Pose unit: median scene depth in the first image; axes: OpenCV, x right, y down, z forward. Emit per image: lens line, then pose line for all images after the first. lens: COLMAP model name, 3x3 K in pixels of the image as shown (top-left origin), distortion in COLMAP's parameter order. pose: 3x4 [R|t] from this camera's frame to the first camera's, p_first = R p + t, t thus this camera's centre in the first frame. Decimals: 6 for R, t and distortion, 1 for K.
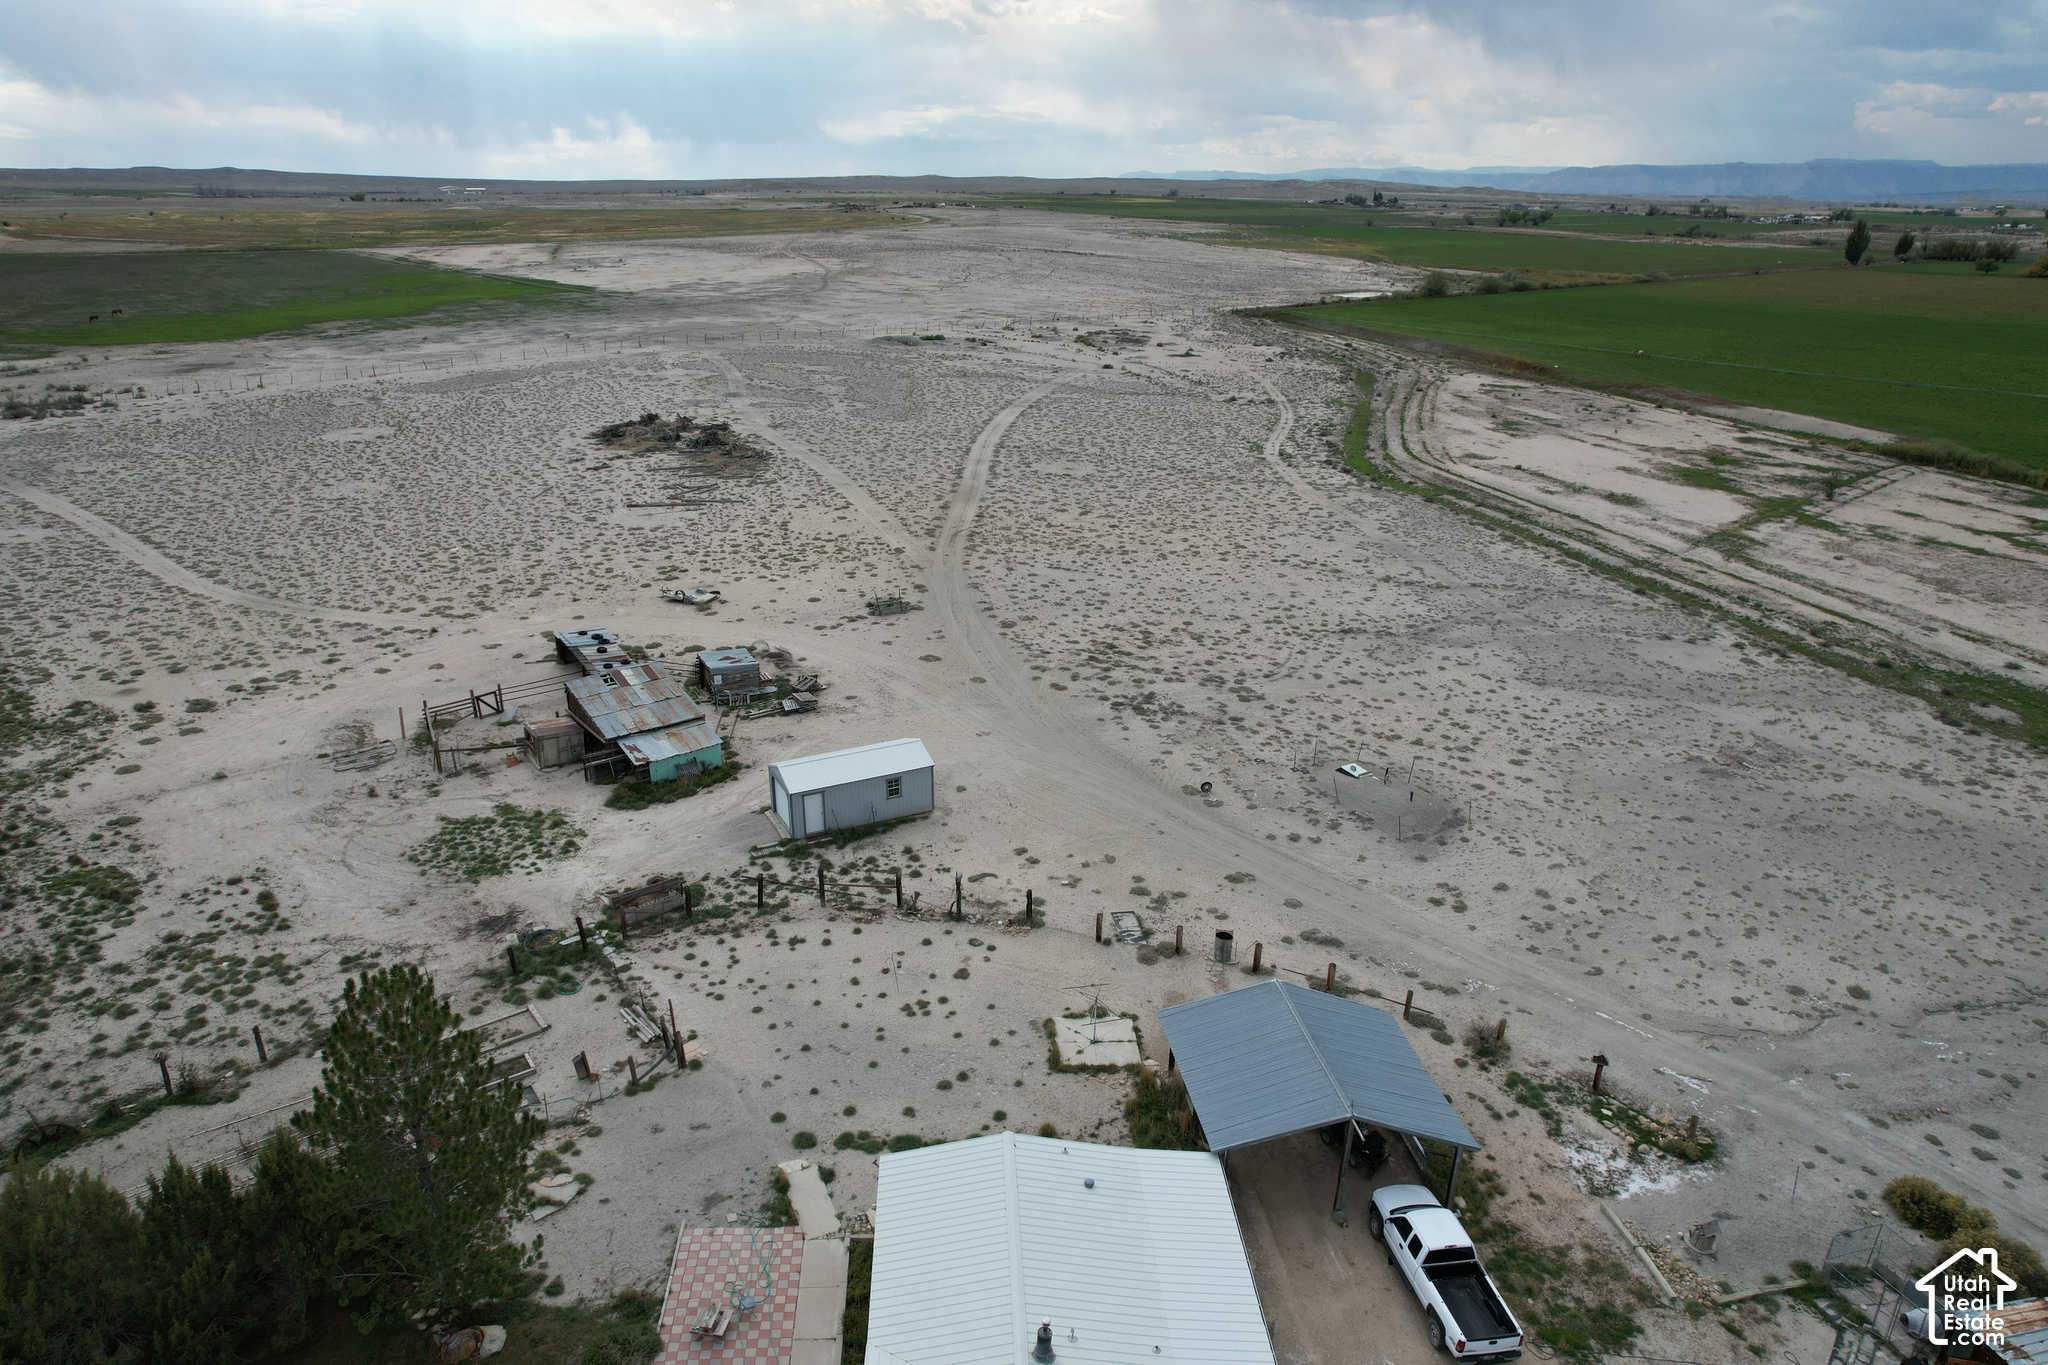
lens RADIAL K [[1306.1, 0, 1025.6], [0, 1306.1, 690.6], [0, 0, 1]] dist [-0.071891, 0.061106]
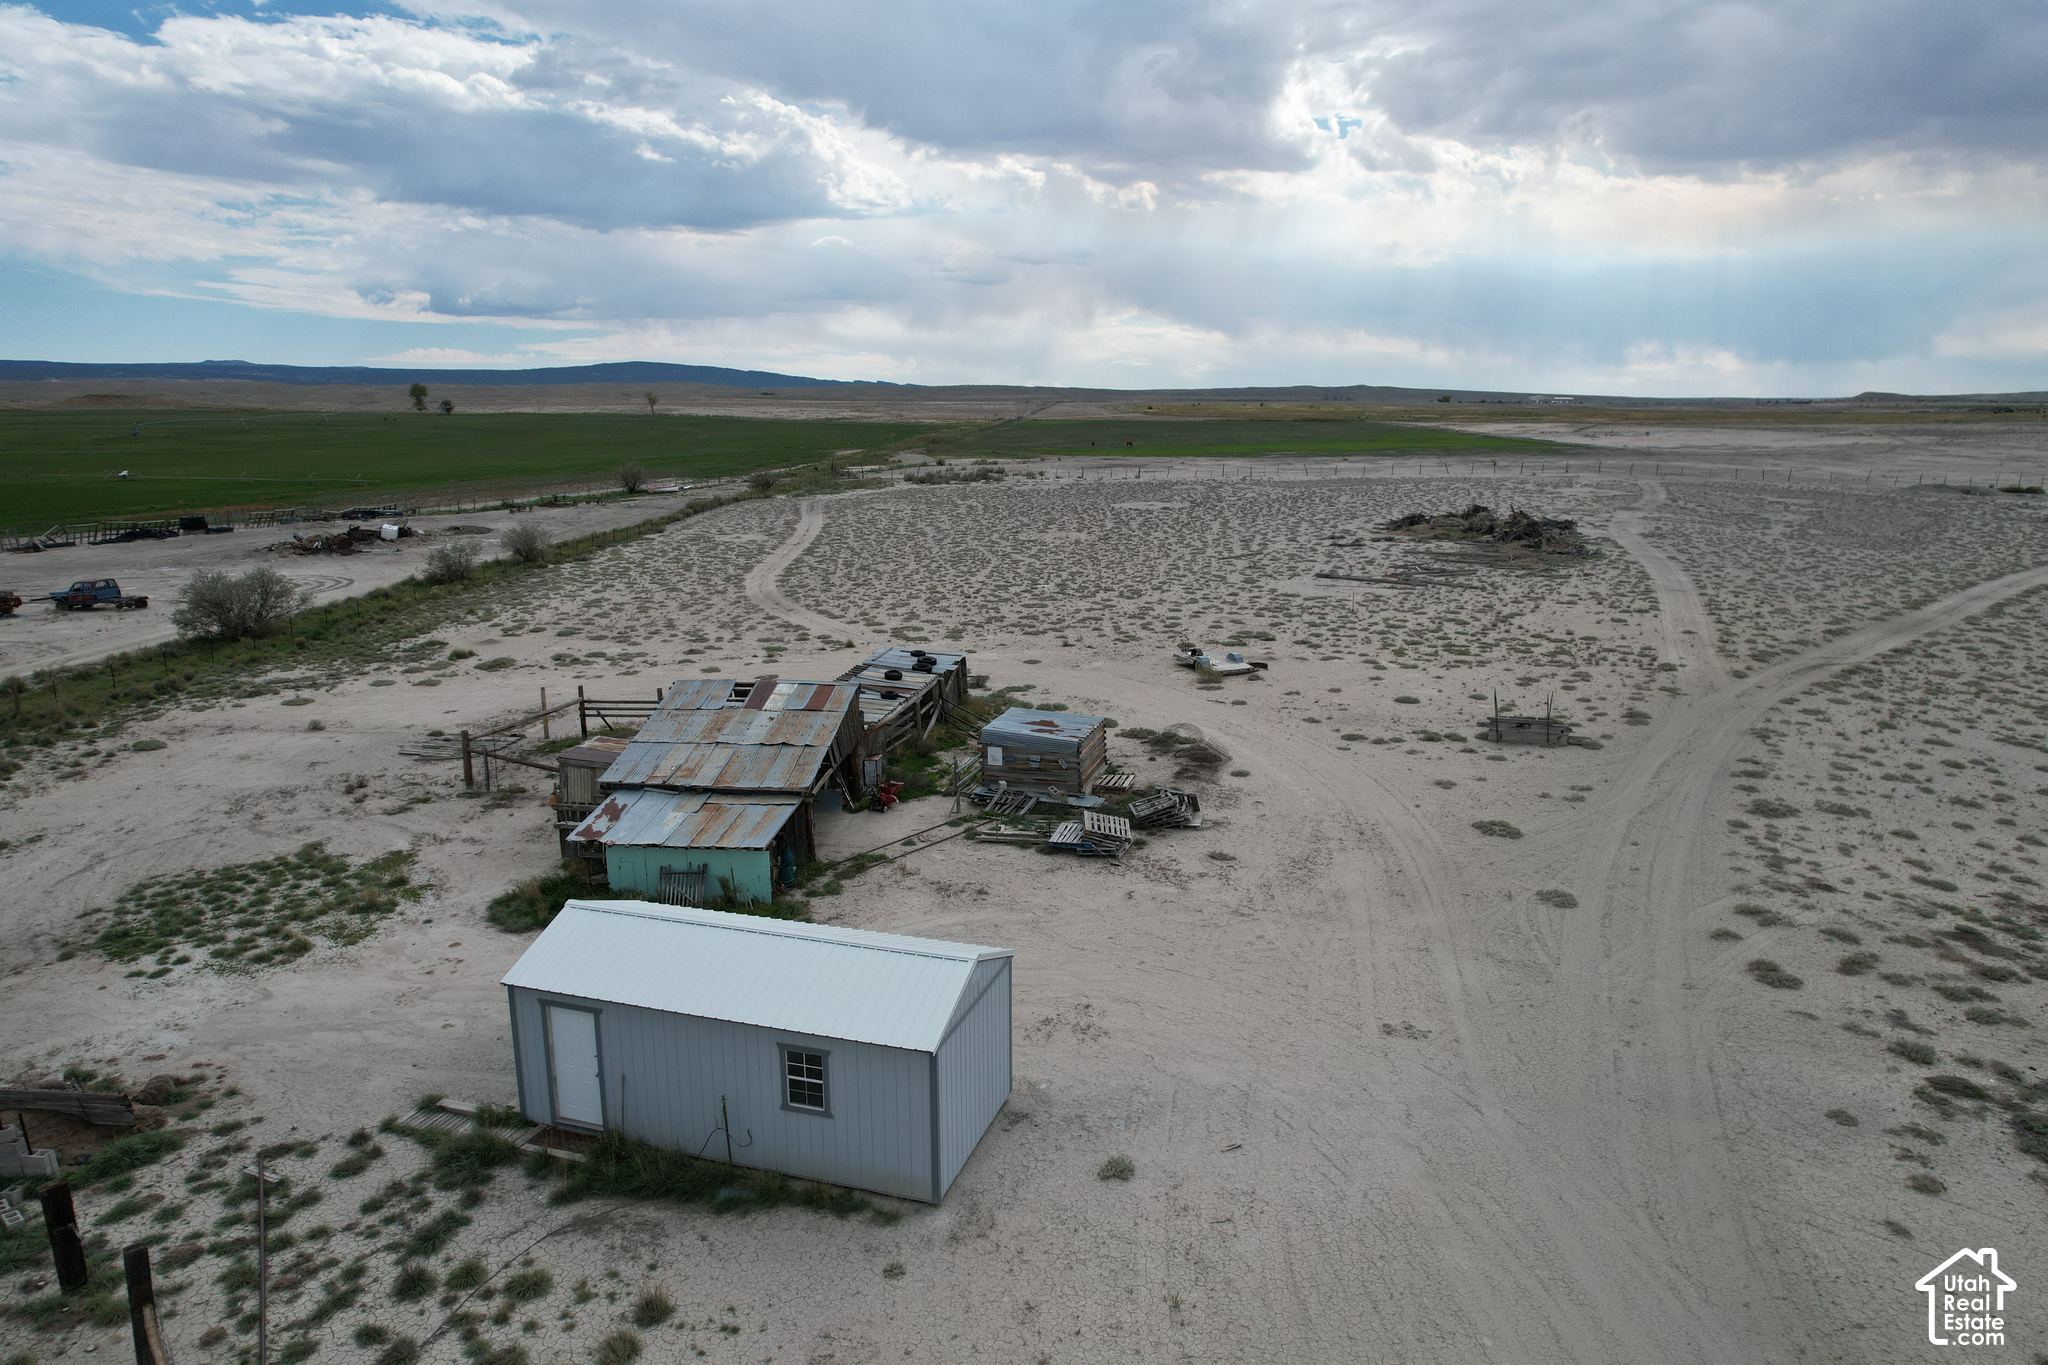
lens RADIAL K [[1306.1, 0, 1023.7], [0, 1306.1, 680.4], [0, 0, 1]] dist [-0.071891, 0.061106]
pose [[0.711474, 0.136797, -0.689269, 0.125668], [-0.248777, 0.966377, -0.064998, -0.007997], [0.657202, 0.217718, 0.721584, 0.763906]]
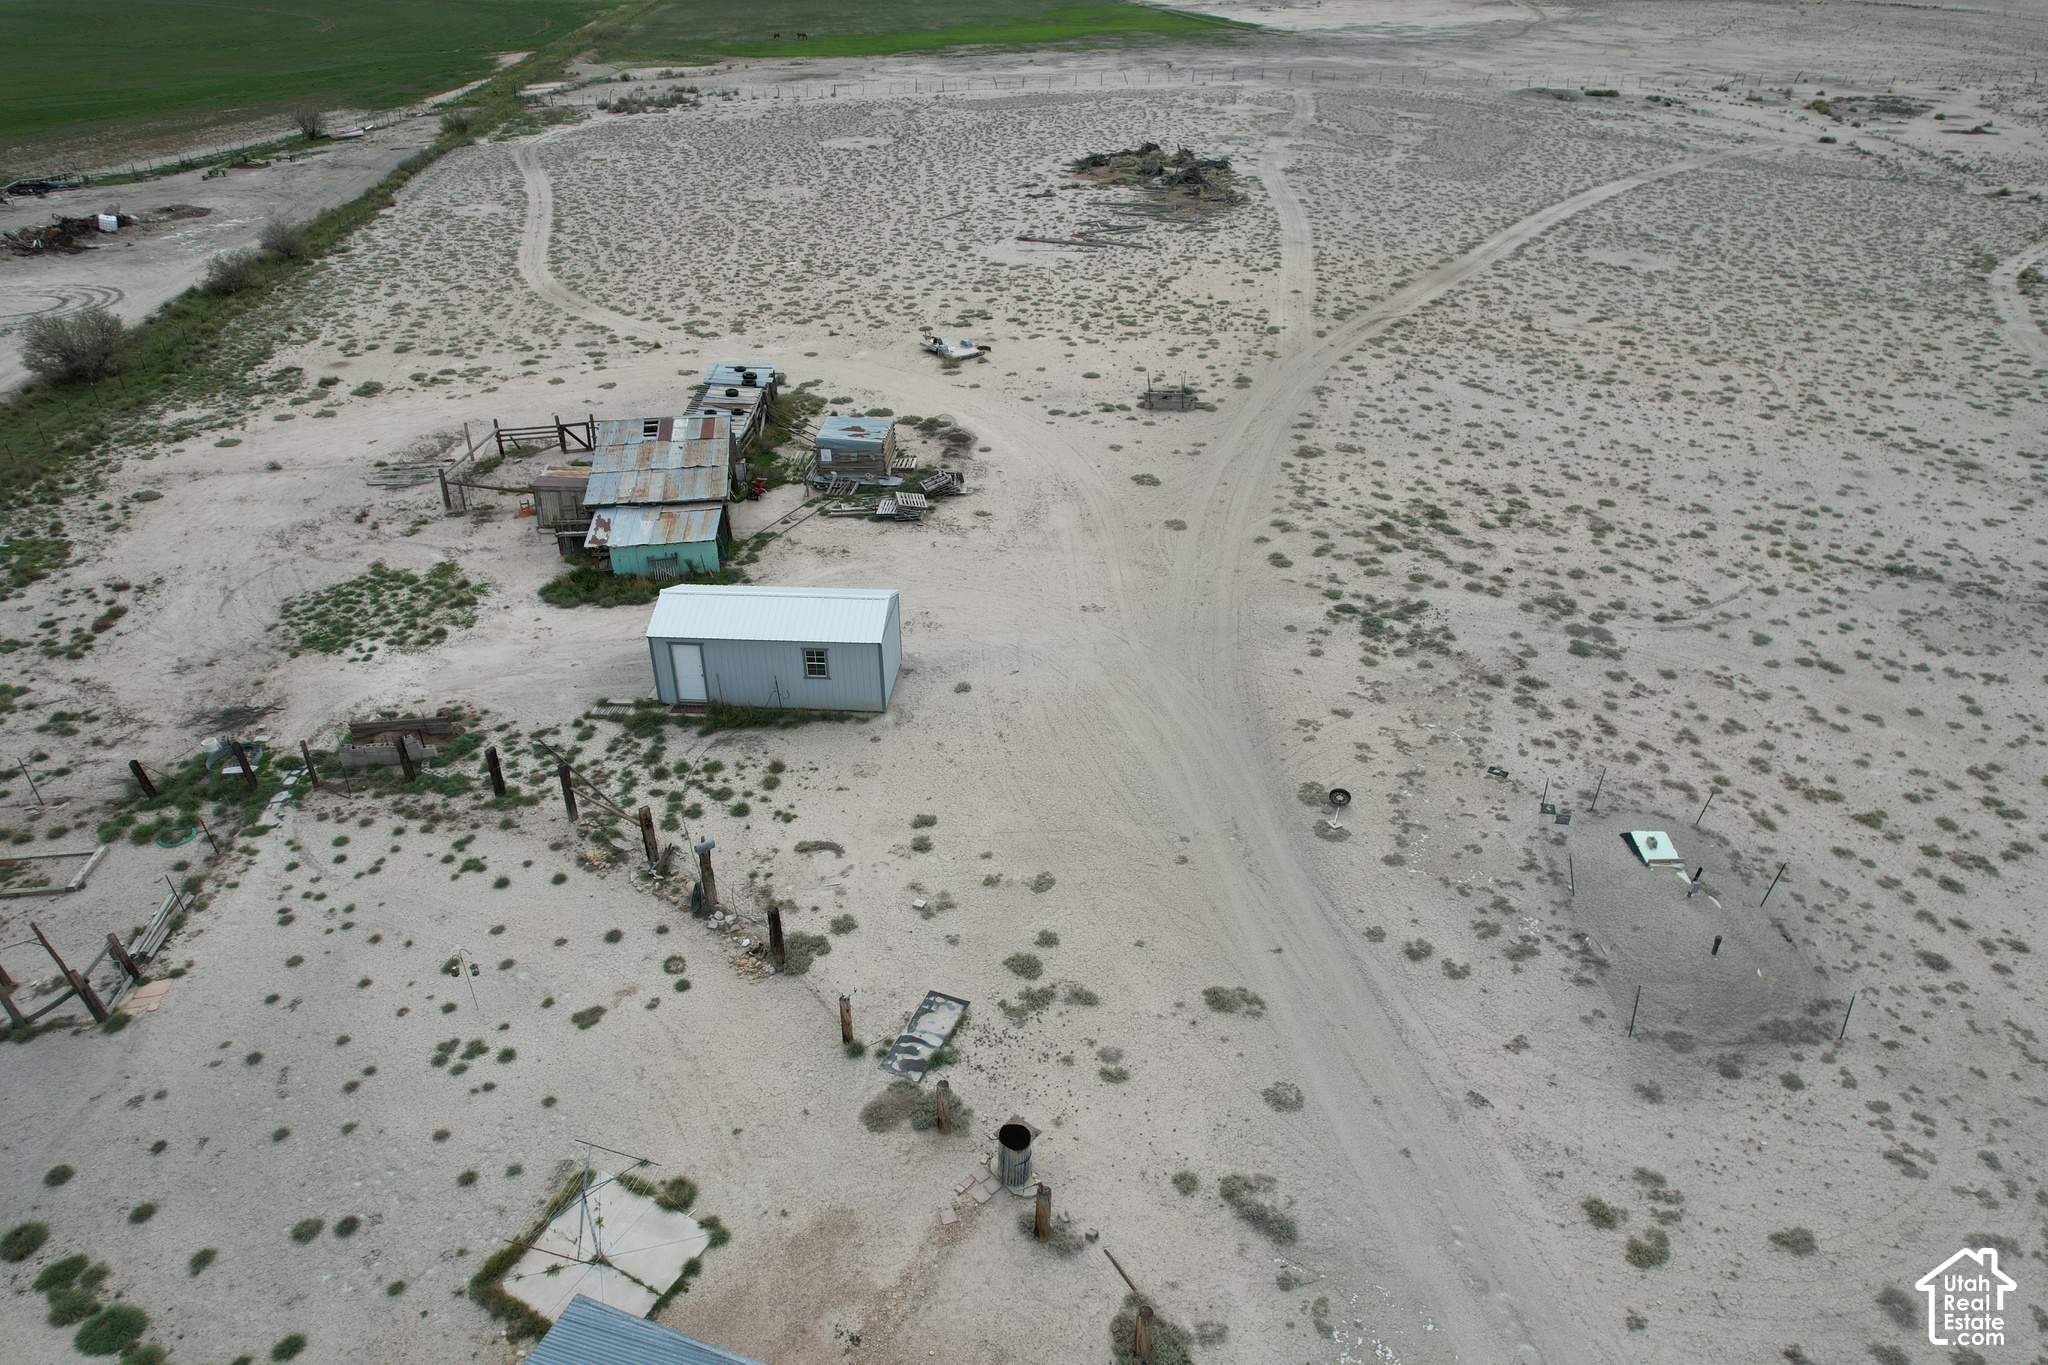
lens RADIAL K [[1306.1, 0, 1024.7], [0, 1306.1, 688.1], [0, 0, 1]] dist [-0.071891, 0.061106]
pose [[0.857253, 0.250909, -0.449624, 0.264636], [-0.178644, 0.963927, 0.197309, -0.055212], [0.482911, -0.088821, 0.871153, 0.474609]]
